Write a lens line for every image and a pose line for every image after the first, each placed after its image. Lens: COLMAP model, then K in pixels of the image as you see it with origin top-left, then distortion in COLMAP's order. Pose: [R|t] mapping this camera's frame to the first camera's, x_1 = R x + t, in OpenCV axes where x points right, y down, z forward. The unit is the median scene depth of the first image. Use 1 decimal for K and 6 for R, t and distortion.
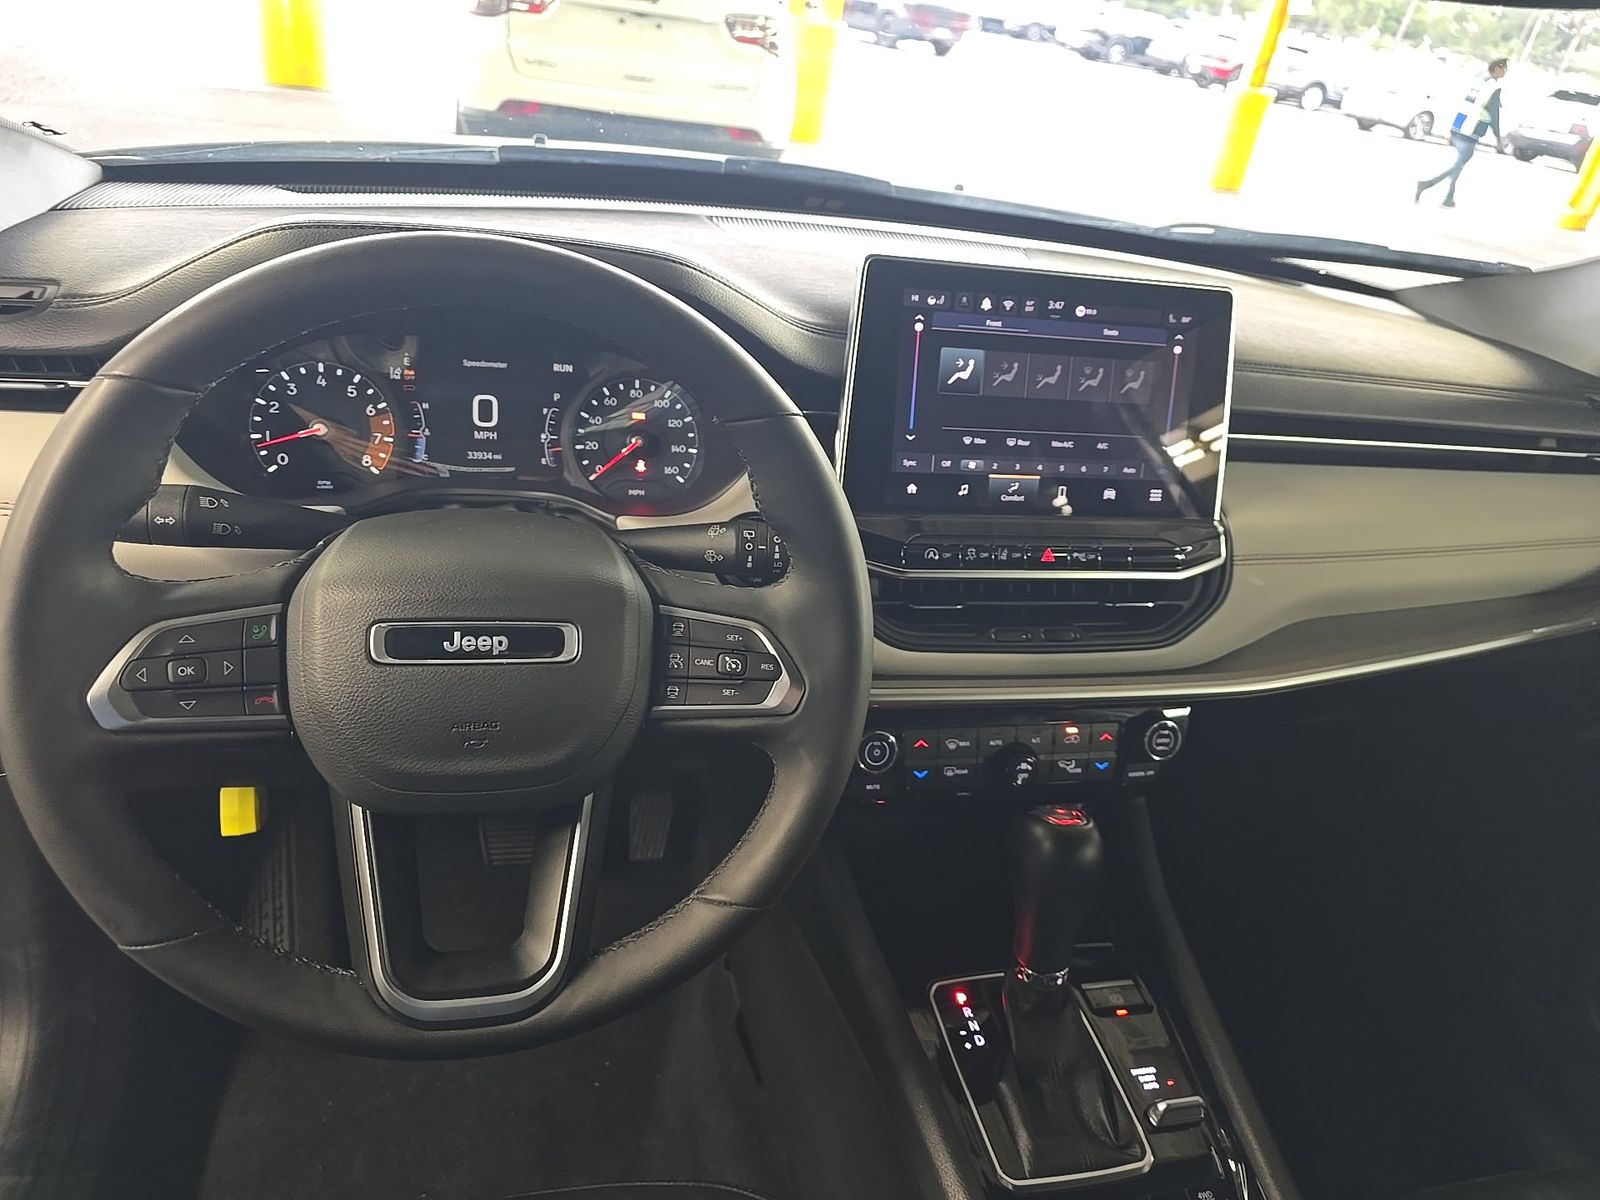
lens RADIAL K [[1067.0, 0, 783.9], [0, 1067.0, 604.2], [0, 0, 1]] dist [0.033295, -0.035746]
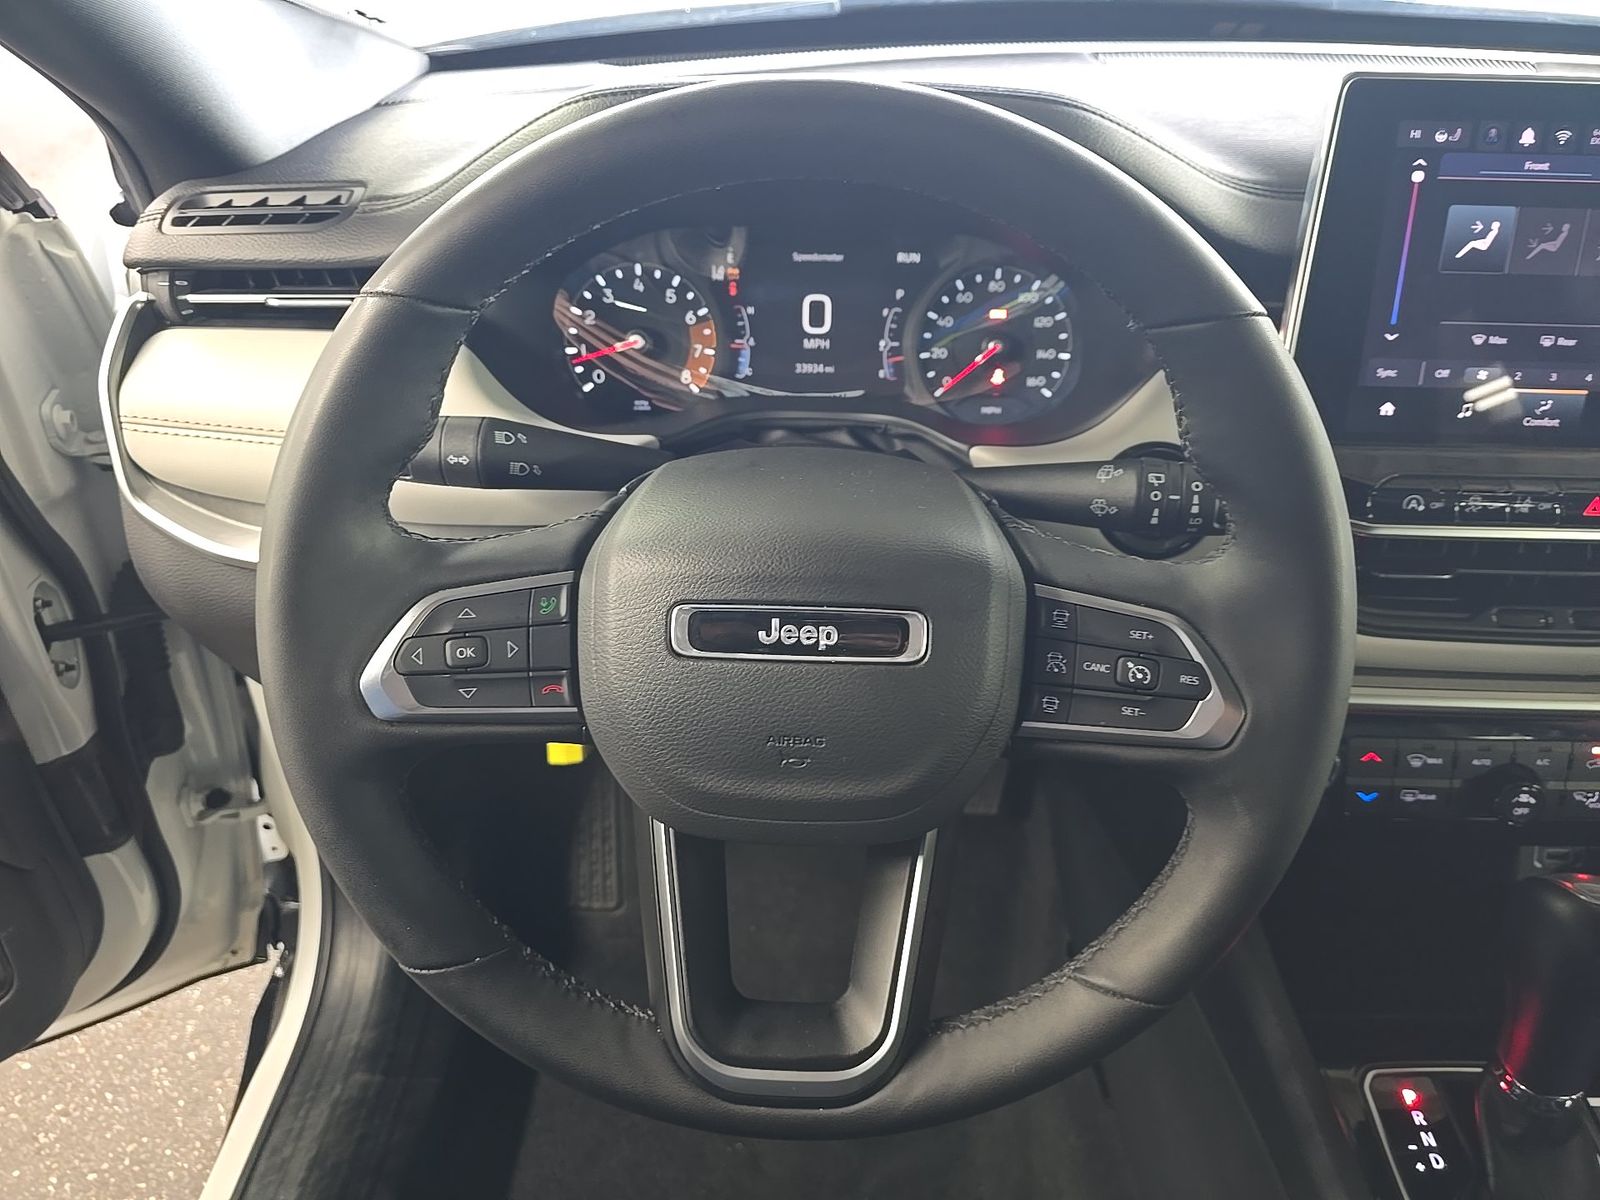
lens RADIAL K [[1067.0, 0, 806.1], [0, 1067.0, 607.7], [0, 0, 1]] dist [0.033295, -0.035746]
pose [[0.961203, 0.048554, -0.271535, -0.052608], [-0.020496, 0.994237, 0.105230, -0.044111], [0.275079, -0.095582, 0.956658, 0.188909]]
